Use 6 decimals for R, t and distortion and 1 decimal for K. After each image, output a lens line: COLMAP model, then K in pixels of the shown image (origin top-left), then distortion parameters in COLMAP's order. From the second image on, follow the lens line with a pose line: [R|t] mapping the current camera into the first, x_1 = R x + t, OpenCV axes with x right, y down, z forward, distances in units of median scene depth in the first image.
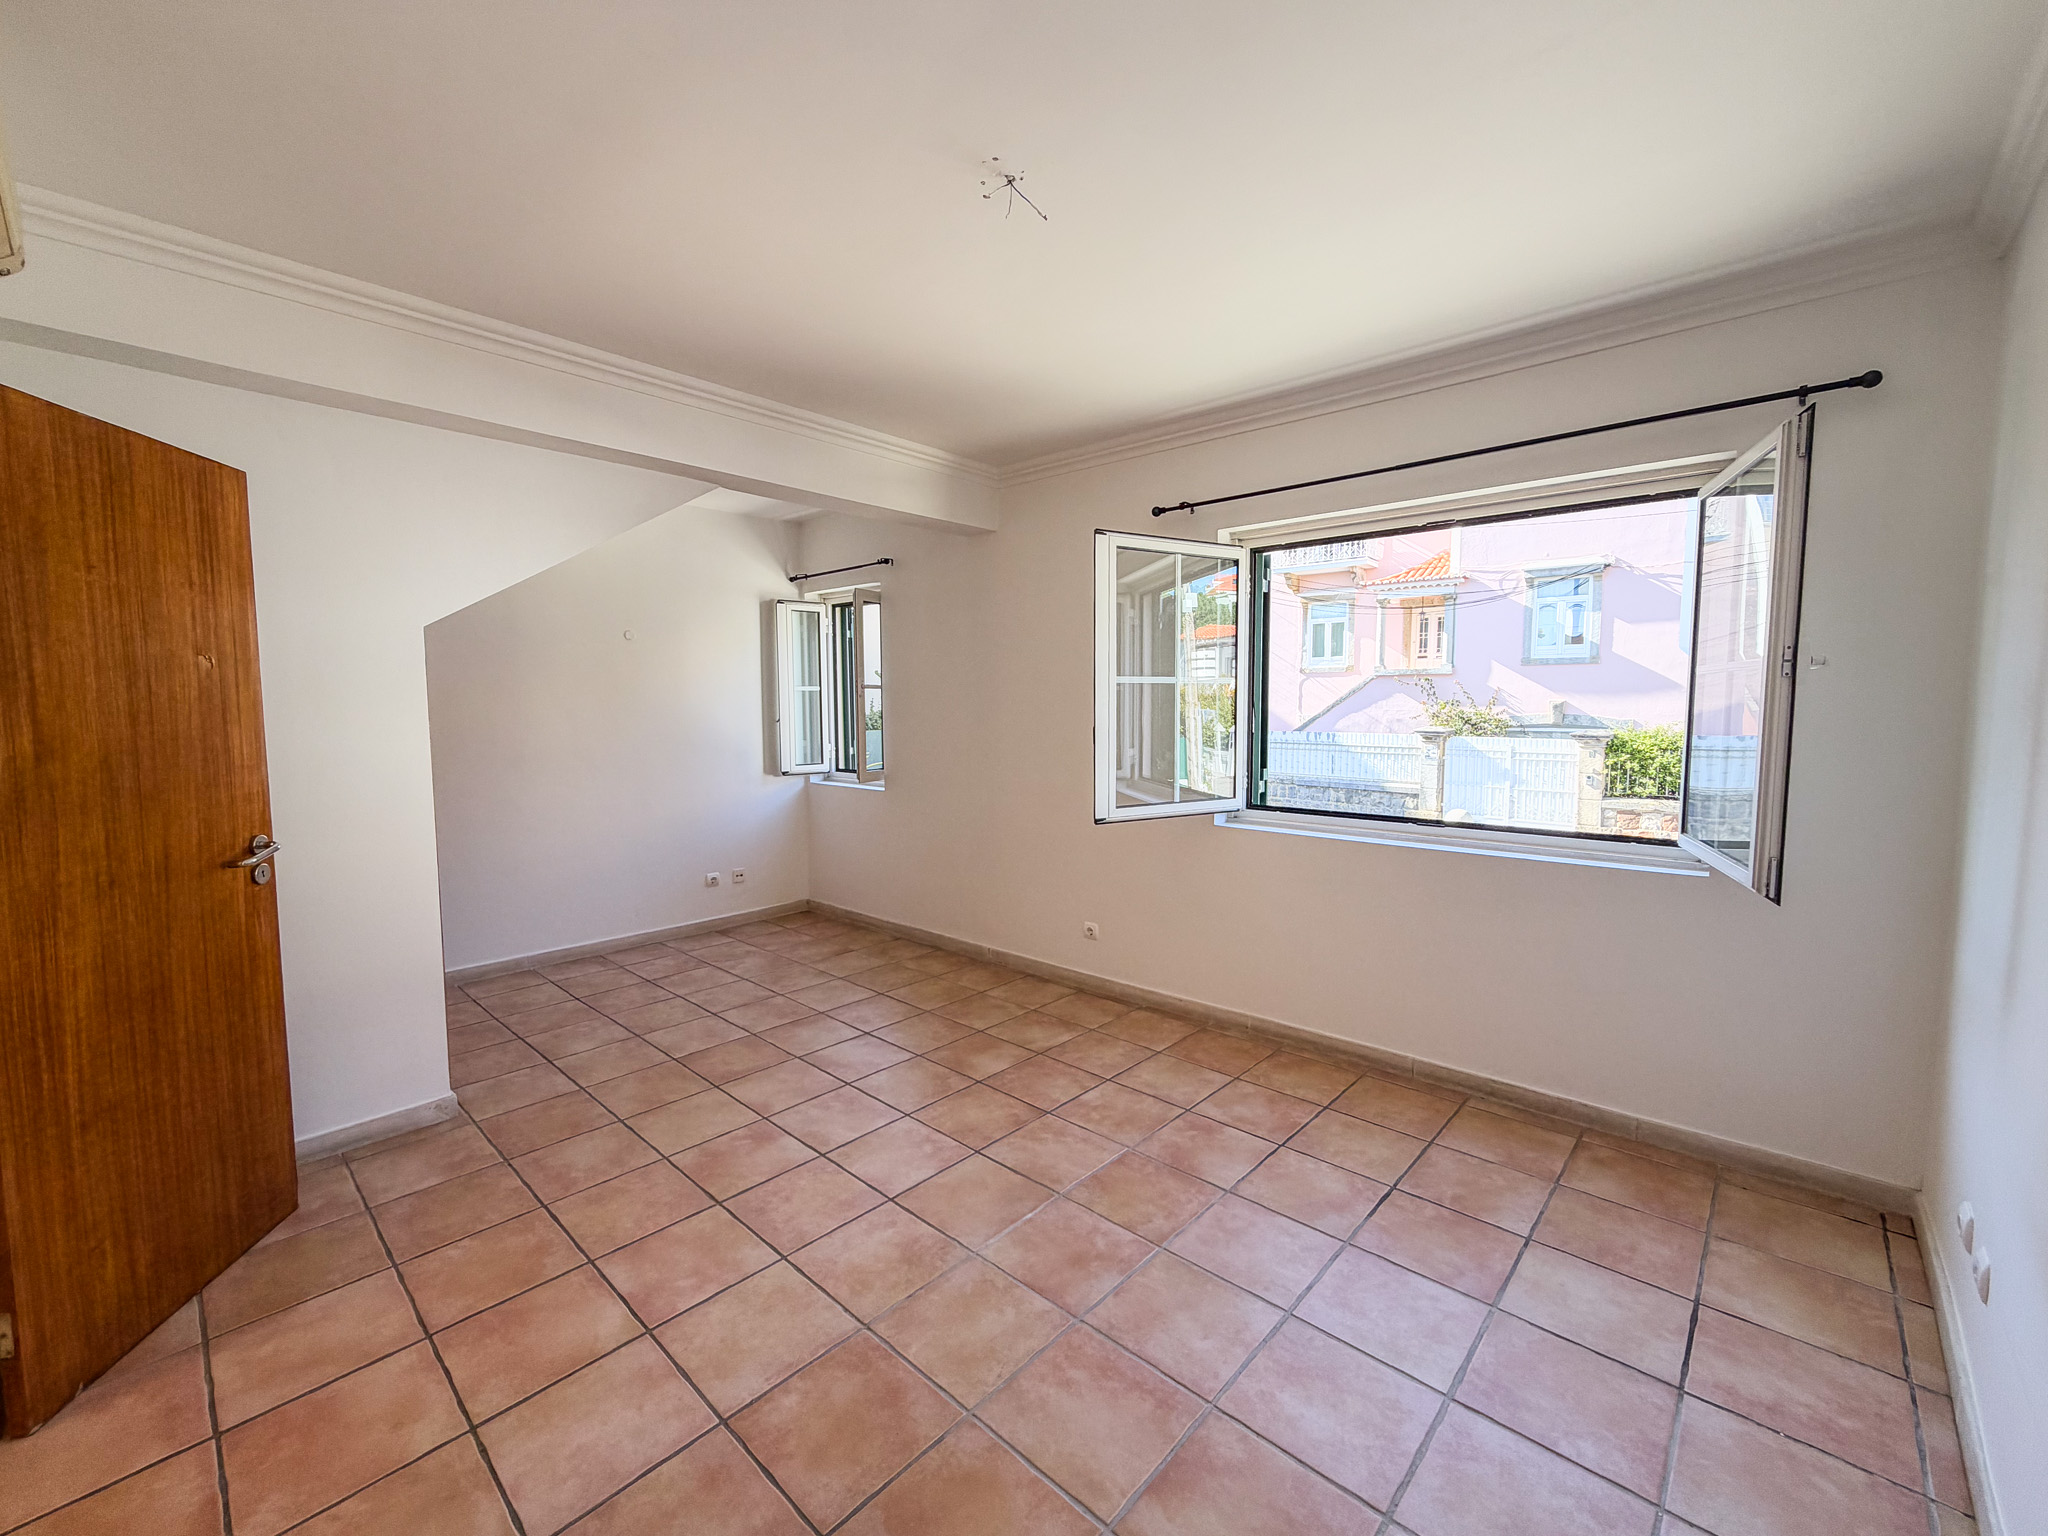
lens RADIAL K [[831.7, 0, 1018.6], [0, 831.7, 768.4], [0, 0, 1]] dist [0.000167, 0.000409]
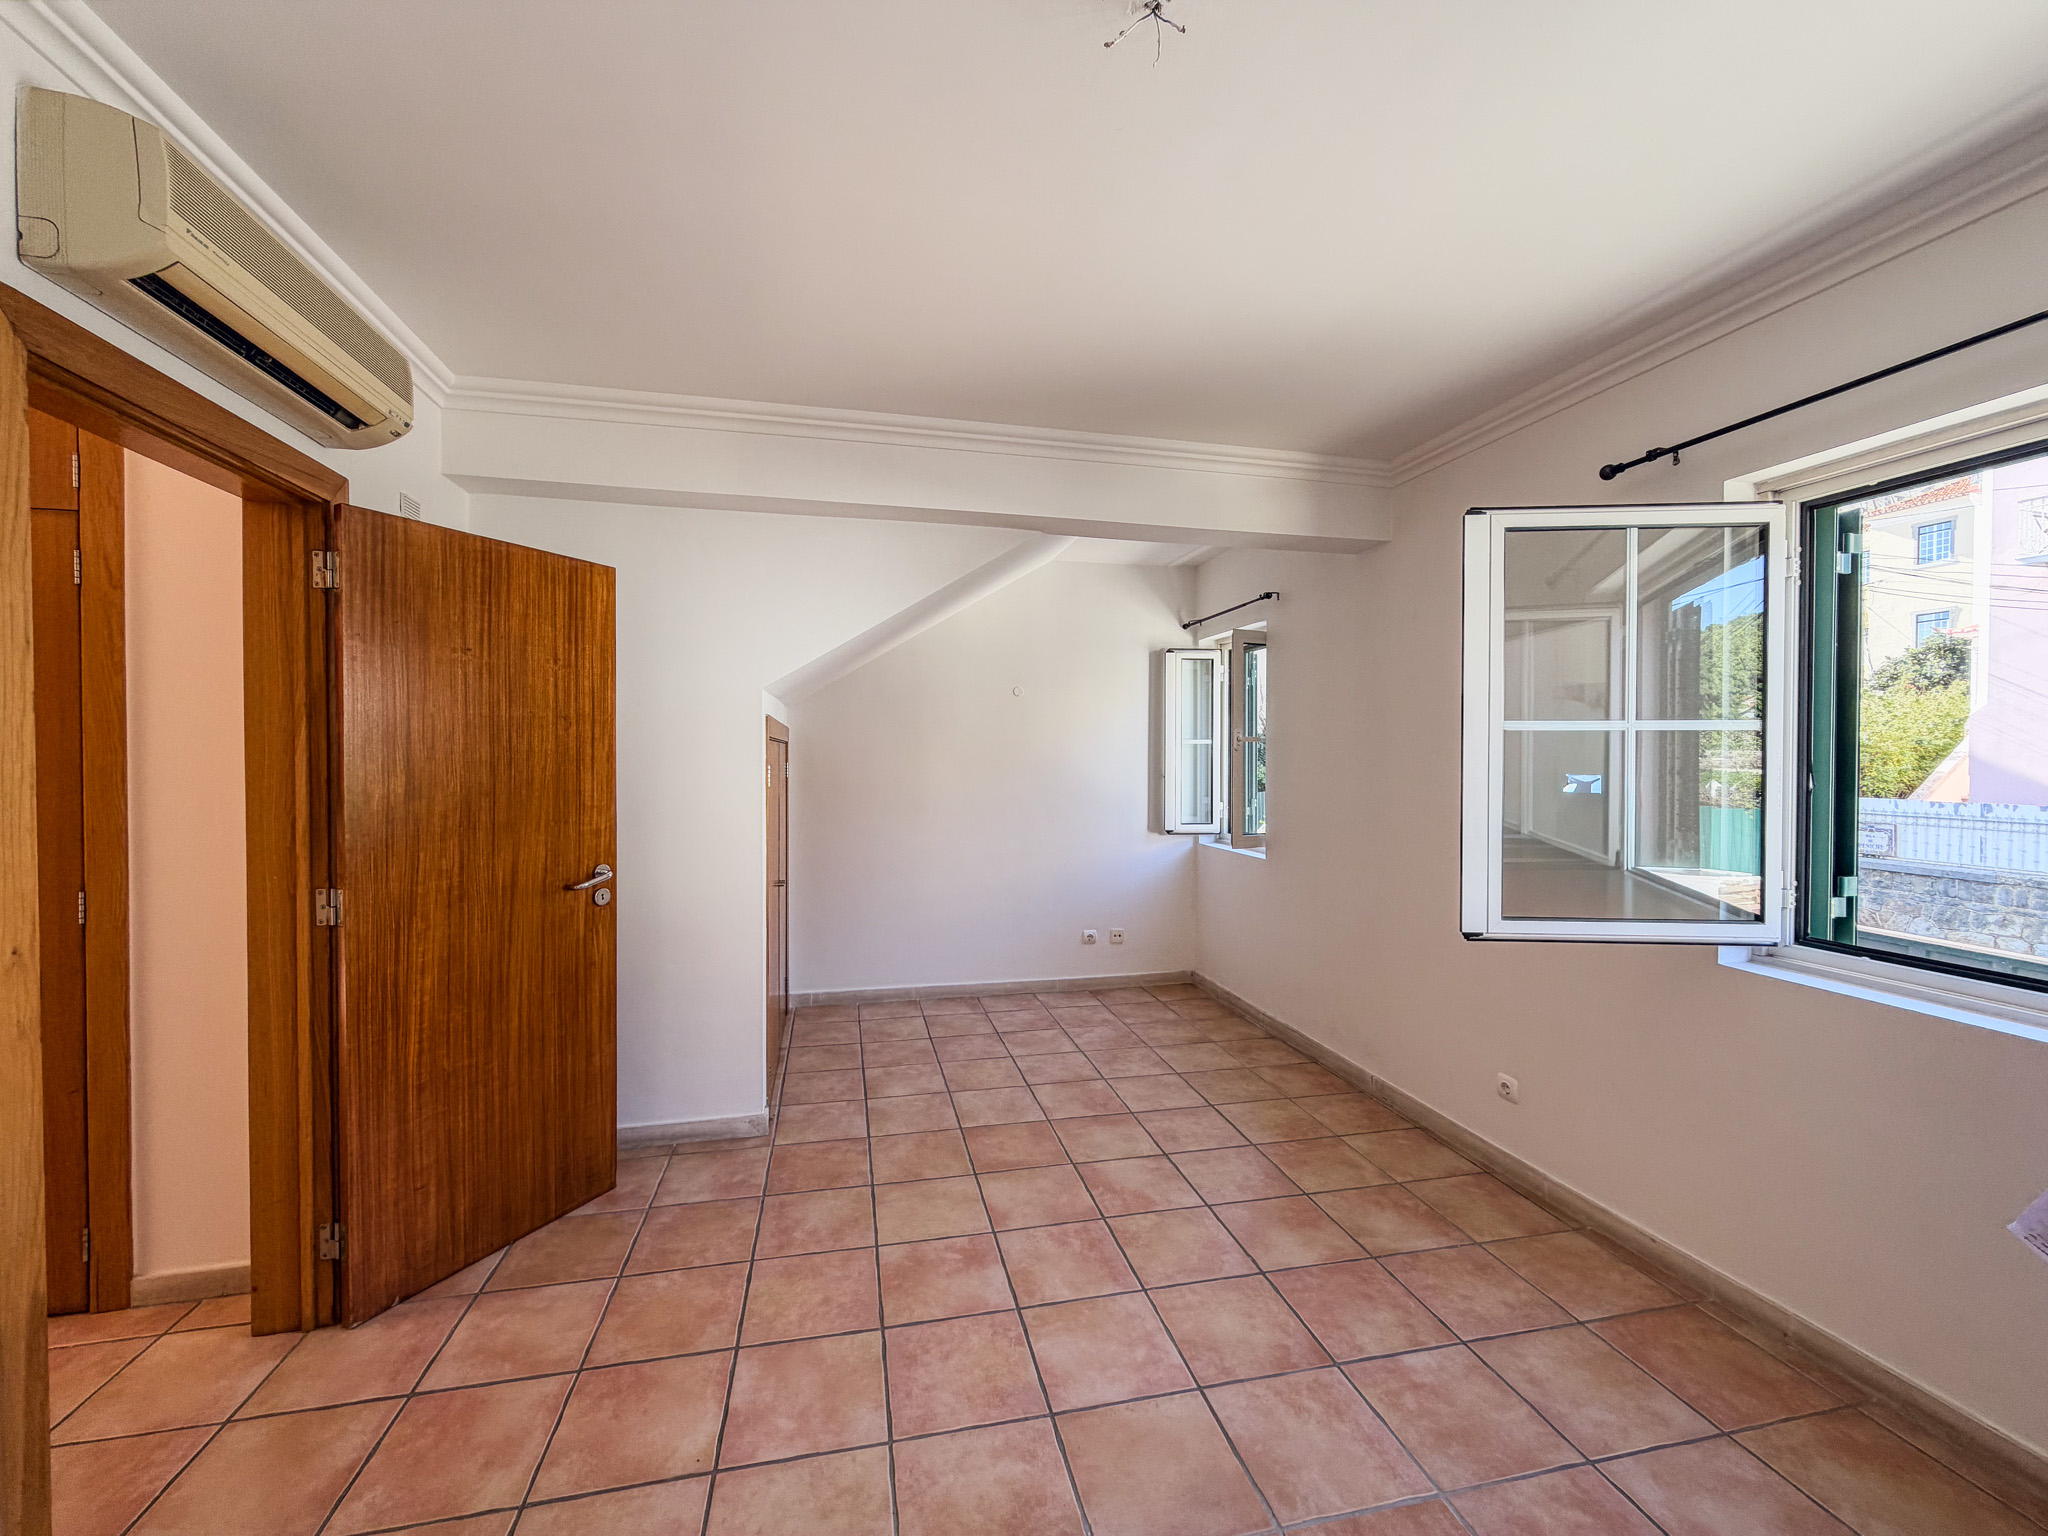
lens RADIAL K [[816.8, 0, 1021.7], [0, 816.8, 770.7], [0, 0, 1]] dist [0.002931, 0.000352]
pose [[0.823677, 0.016248, -0.566827, 0.152555], [-0.050745, 0.997691, -0.045141, -0.019408], [0.564785, 0.065945, 0.822599, 0.216256]]
